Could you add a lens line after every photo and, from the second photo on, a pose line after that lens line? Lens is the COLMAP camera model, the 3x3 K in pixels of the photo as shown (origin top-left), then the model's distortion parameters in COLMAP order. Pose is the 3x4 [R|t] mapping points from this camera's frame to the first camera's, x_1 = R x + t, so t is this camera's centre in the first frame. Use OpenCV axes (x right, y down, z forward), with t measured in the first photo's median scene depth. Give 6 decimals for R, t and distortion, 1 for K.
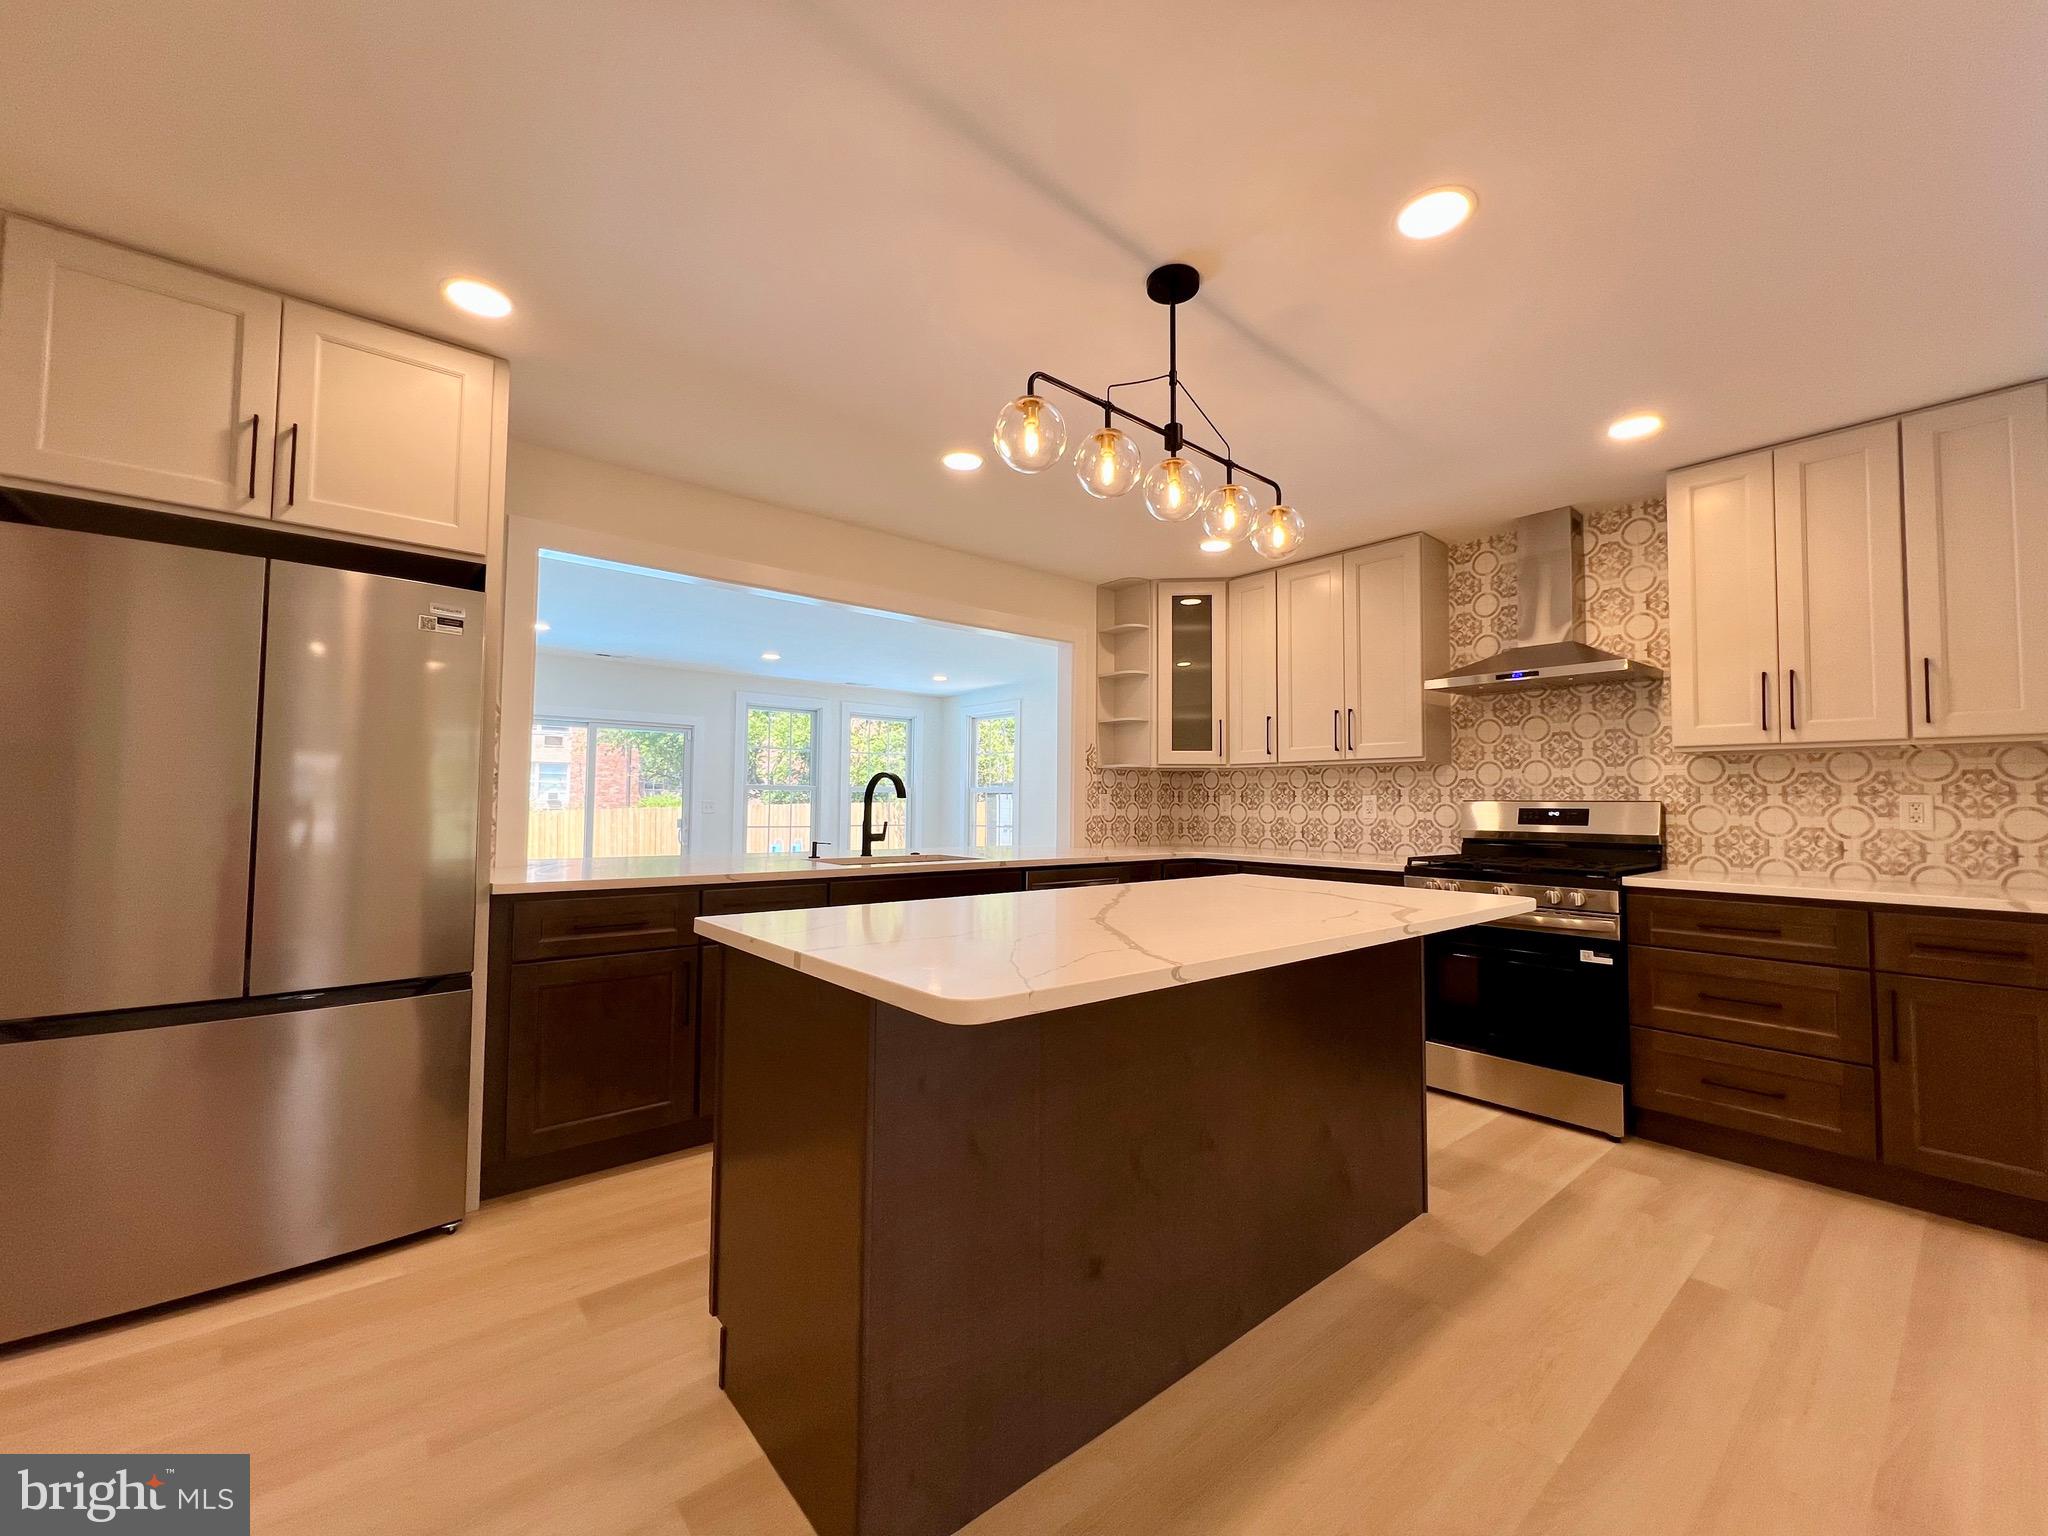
lens RADIAL K [[821.2, 0, 1025.4], [0, 821.2, 767.6], [0, 0, 1]] dist [-0.002873, 0.000278]
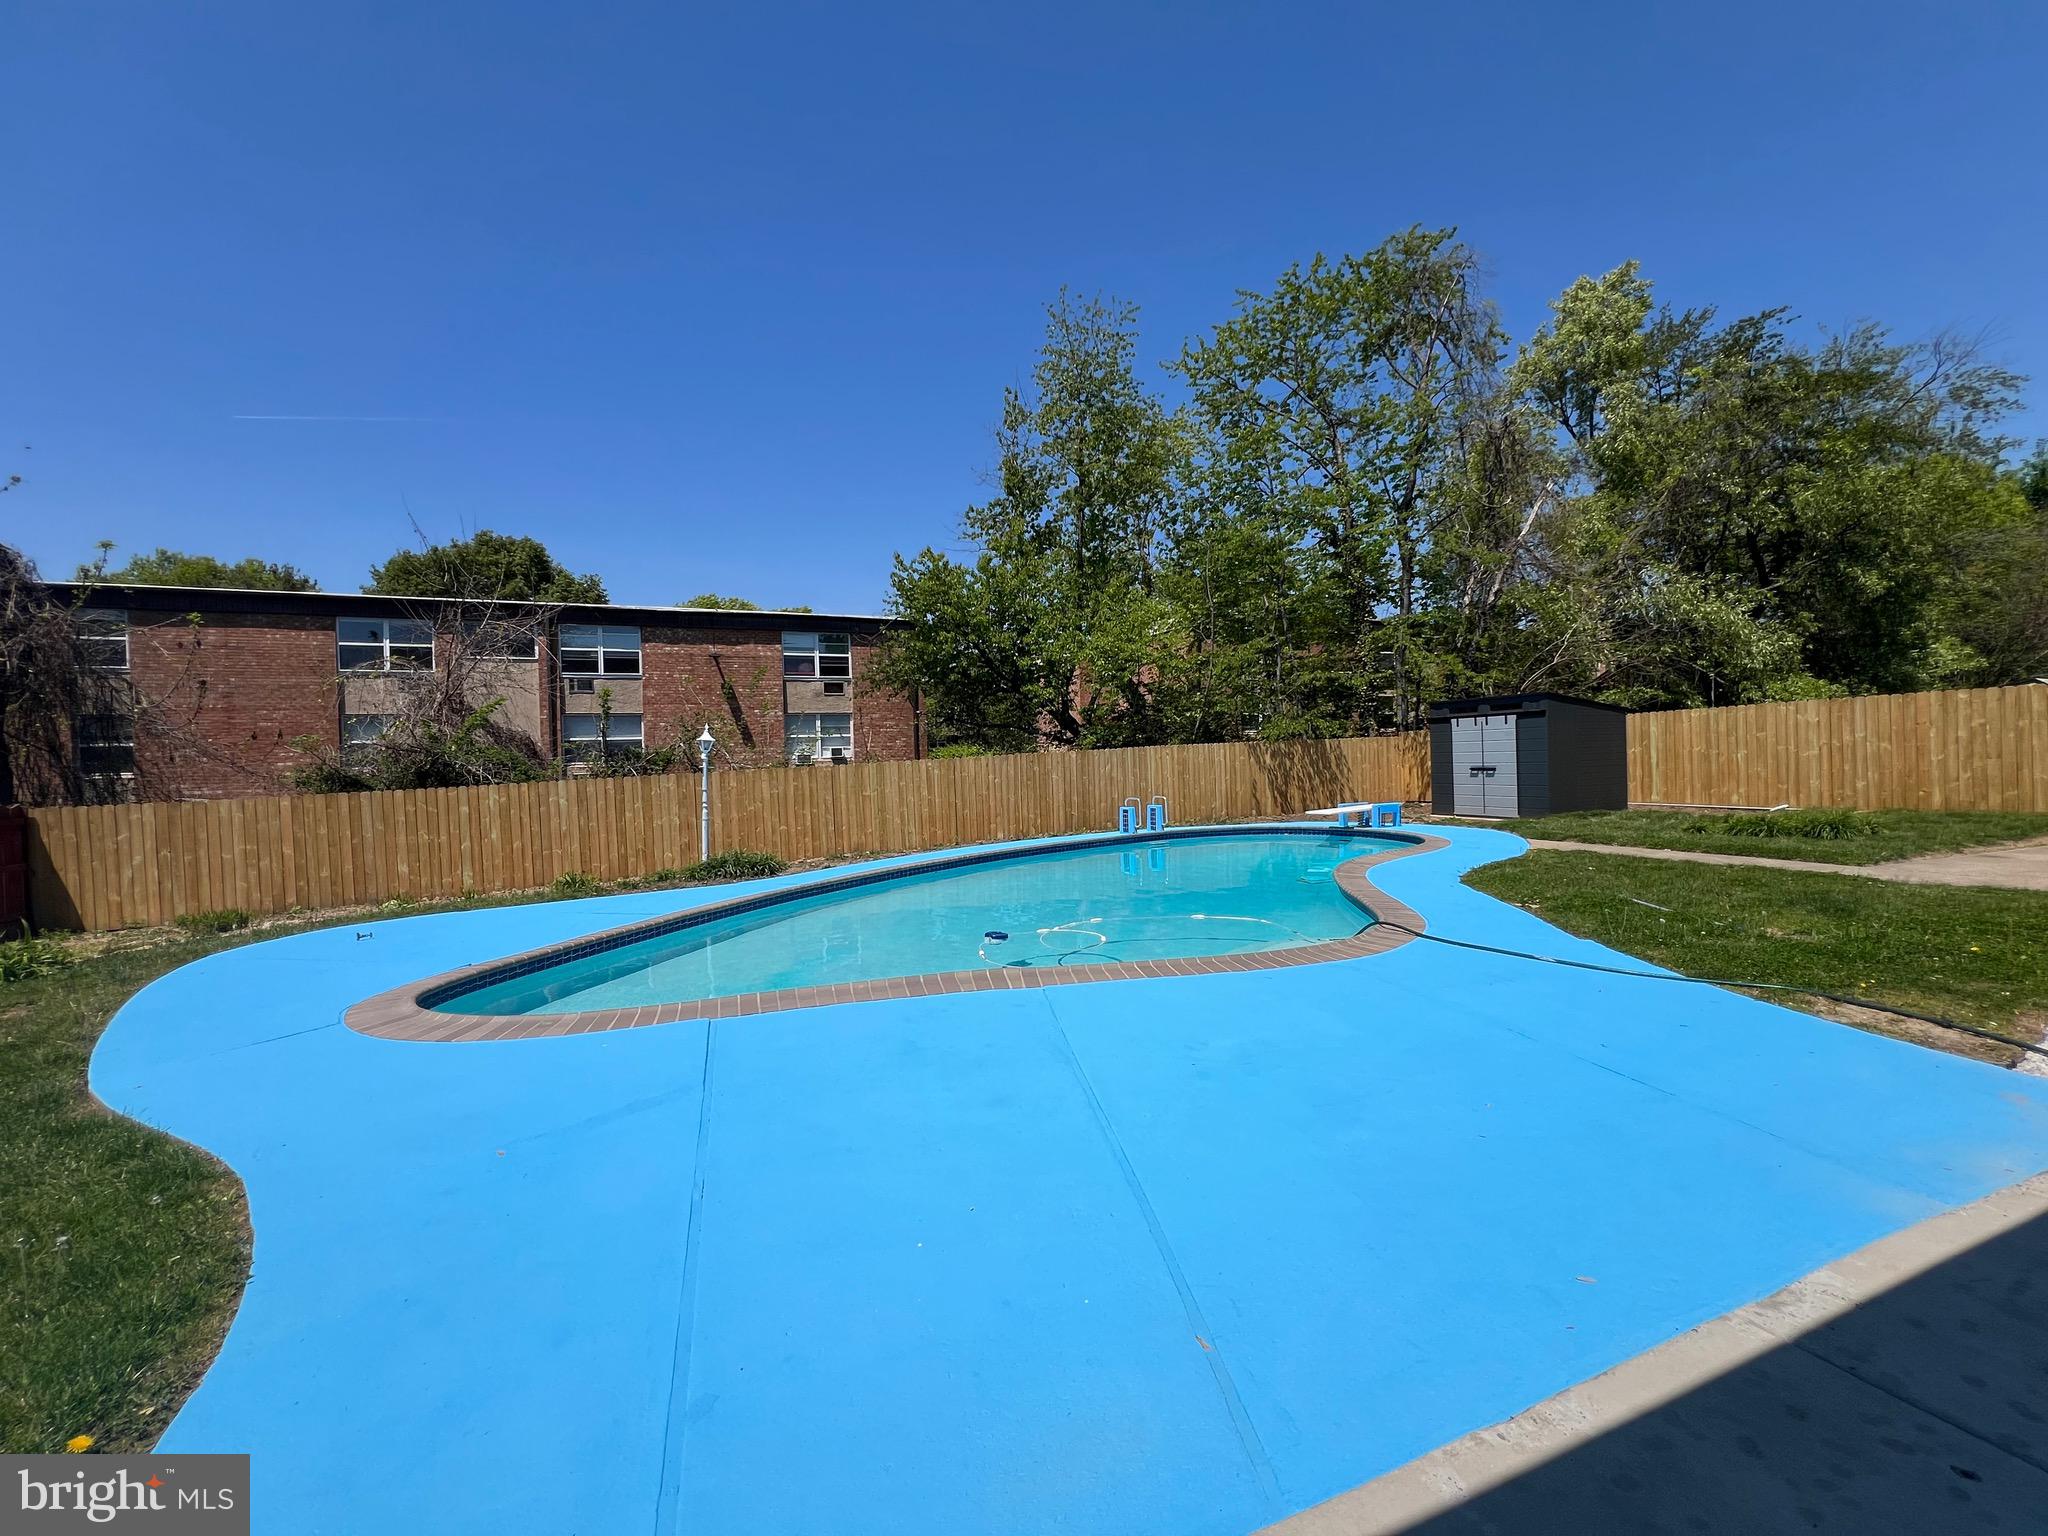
lens RADIAL K [[823.6, 0, 1026.1], [0, 823.6, 768.8], [0, 0, 1]] dist [-0.003736, 0.001074]
pose [[0.949898, -0.032144, -0.310902, -1.042776], [0.050470, 0.997418, 0.051080, 0.155279], [0.308457, -0.064213, 0.949068, 2.101316]]
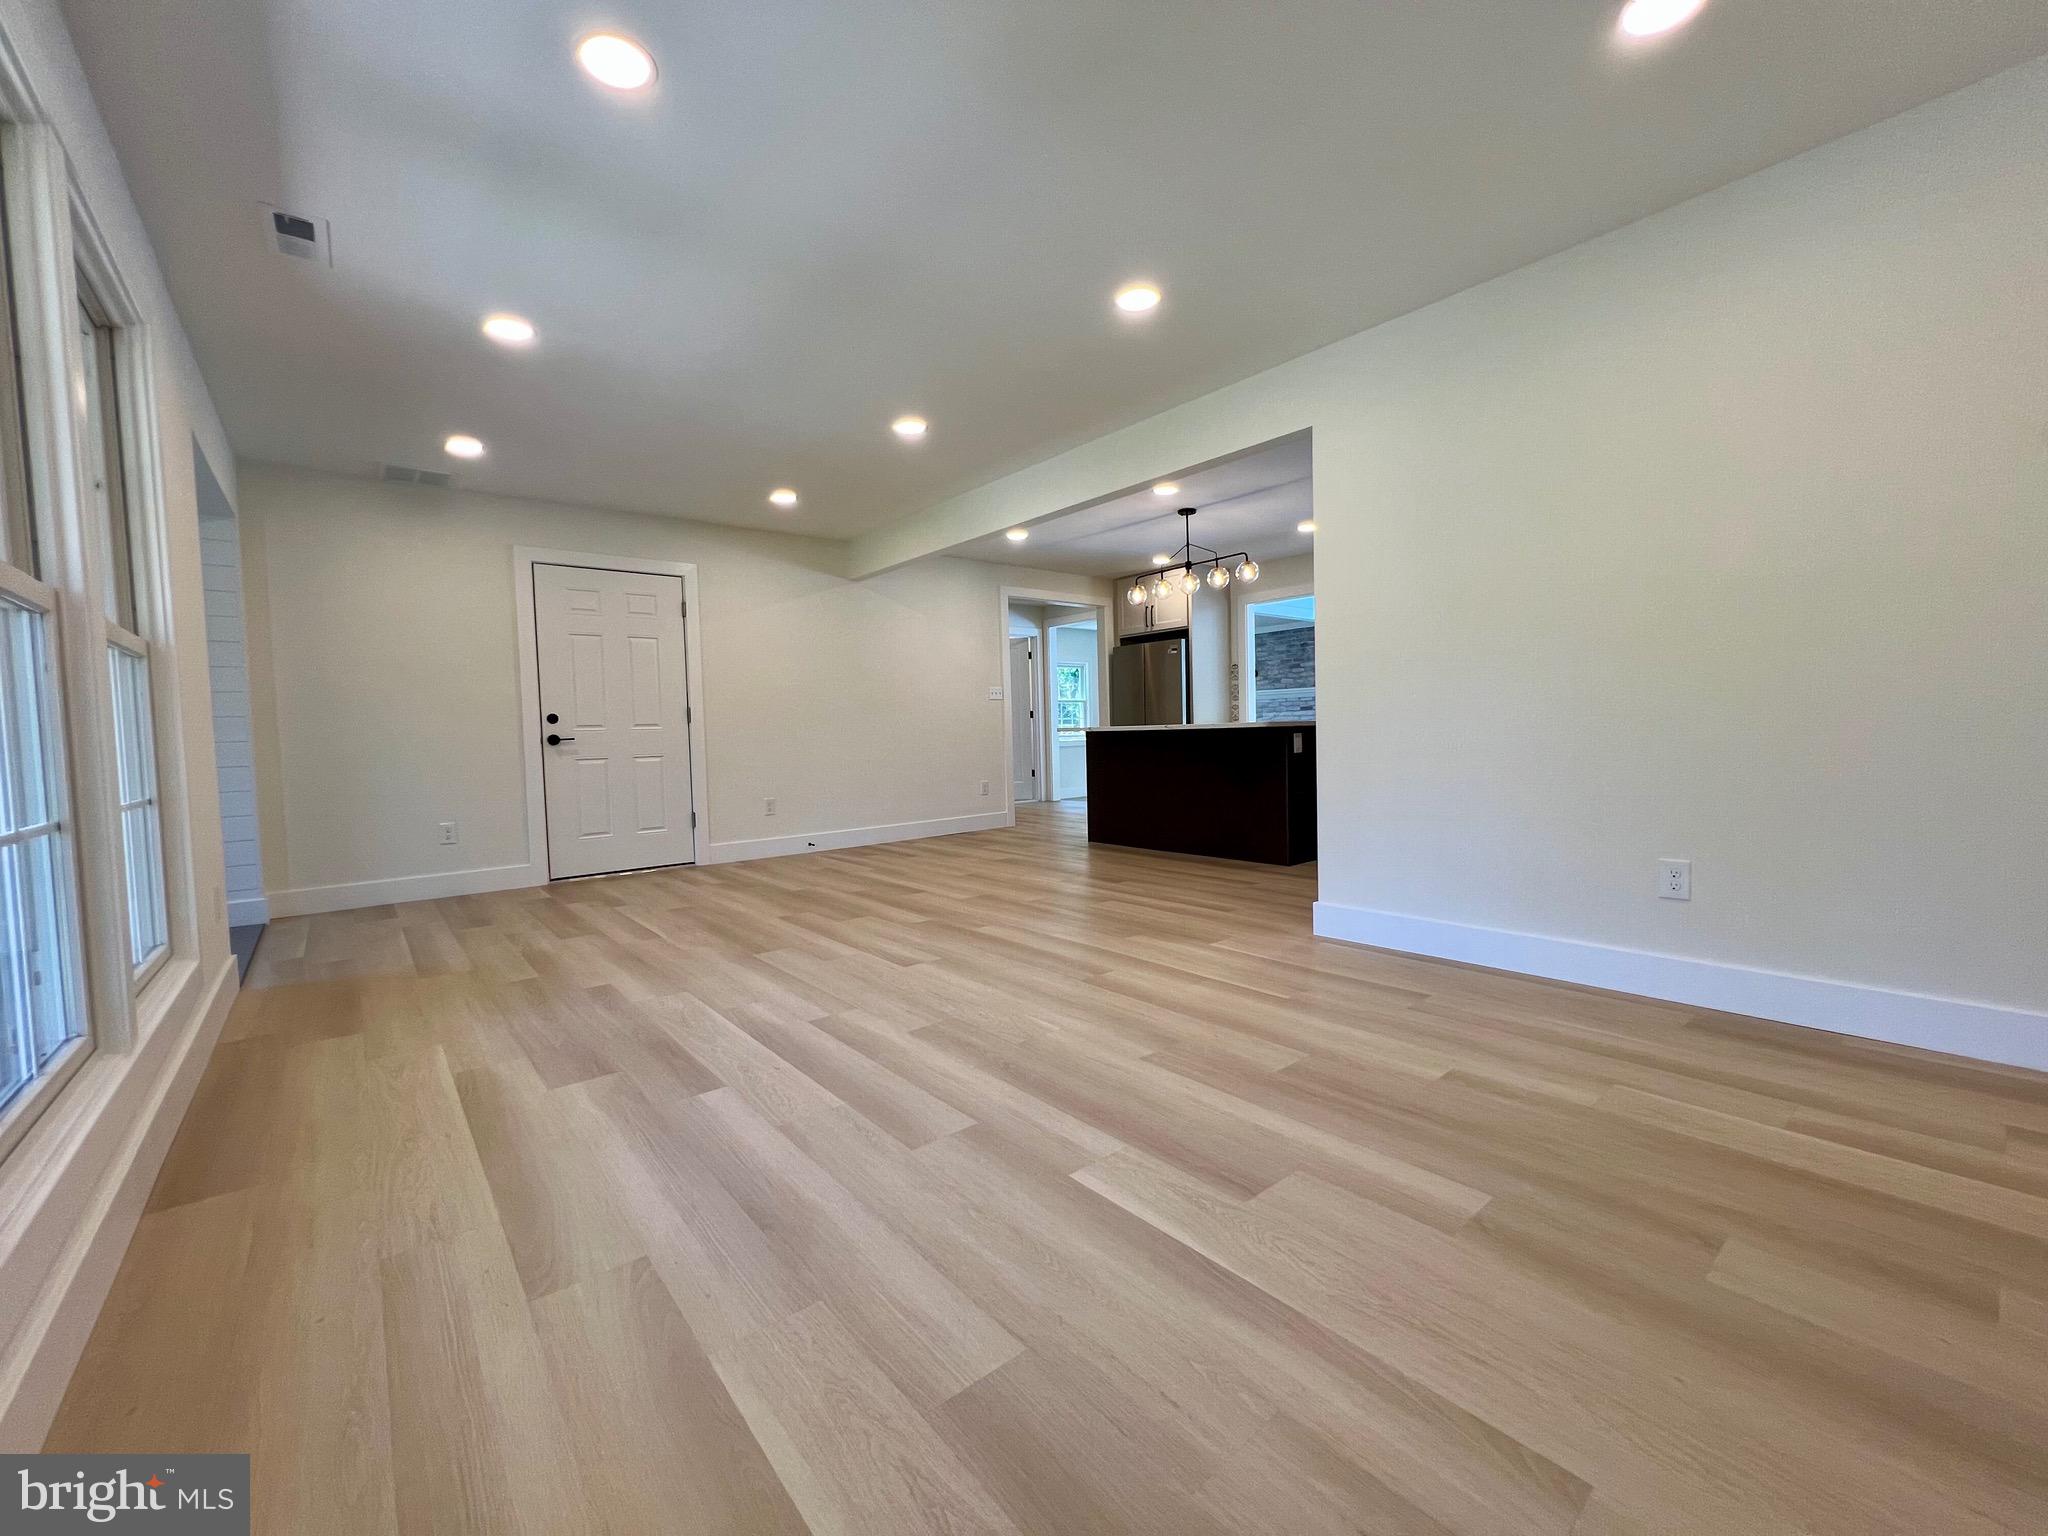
lens RADIAL K [[823.6, 0, 1026.1], [0, 823.6, 768.8], [0, 0, 1]] dist [-0.003736, 0.001074]
pose [[-0.005719, 0.038181, -0.999254, 1.713726], [0.073919, 0.996553, 0.037655, 0.092627], [0.997248, -0.073648, -0.008522, 0.211946]]
